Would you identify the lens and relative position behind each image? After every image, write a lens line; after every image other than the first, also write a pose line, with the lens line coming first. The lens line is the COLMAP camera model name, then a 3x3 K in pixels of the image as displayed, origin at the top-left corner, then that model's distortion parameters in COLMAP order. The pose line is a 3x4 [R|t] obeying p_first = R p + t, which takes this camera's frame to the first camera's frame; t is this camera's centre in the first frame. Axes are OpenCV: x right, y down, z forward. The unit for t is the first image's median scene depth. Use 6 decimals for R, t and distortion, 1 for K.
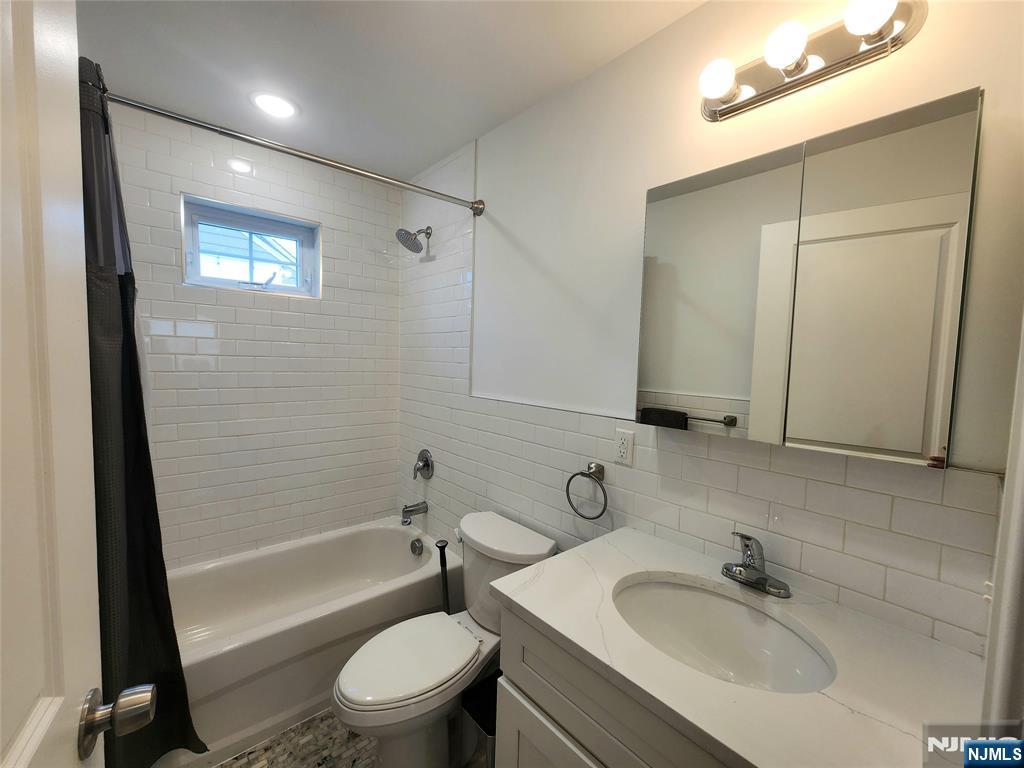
lens RADIAL K [[424.1, 0, 512.7], [0, 424.1, 390.4], [0, 0, 1]] dist [0.003284, 0.000269]
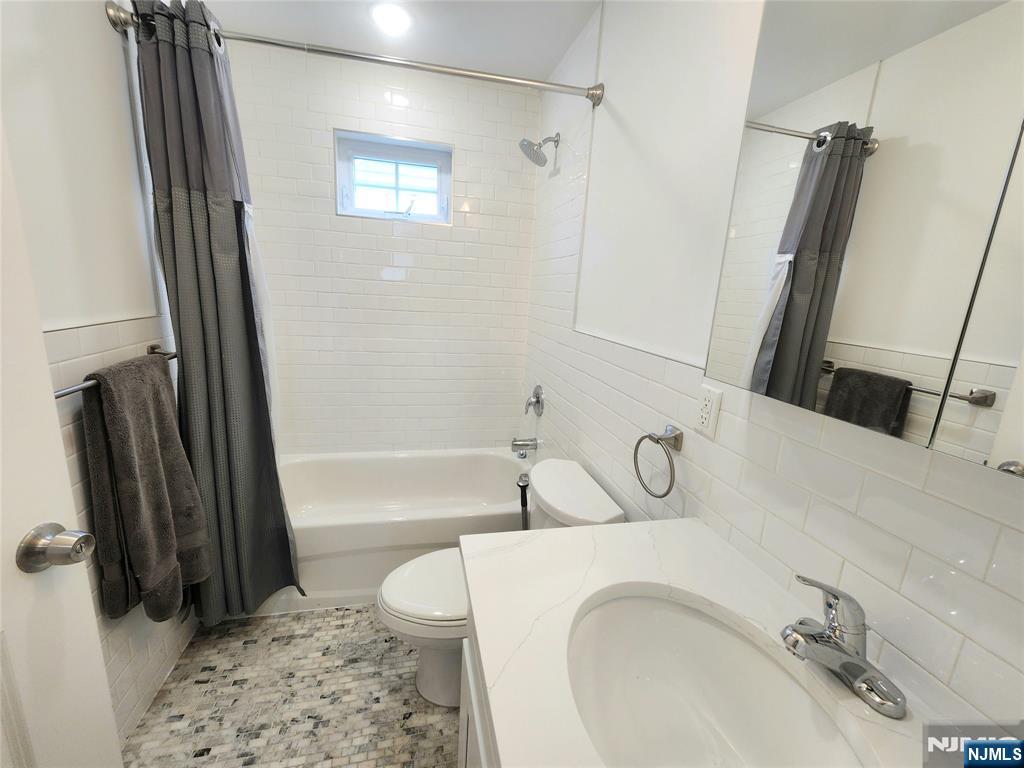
lens RADIAL K [[421.4, 0, 512.7], [0, 421.4, 385.2], [0, 0, 1]] dist [-0.001672, 0.000183]
pose [[0.881029, 0.124982, -0.456253, 0.207604], [-0.066097, 0.987530, 0.142882, 0.009127], [0.468421, -0.095727, 0.878304, 0.169809]]
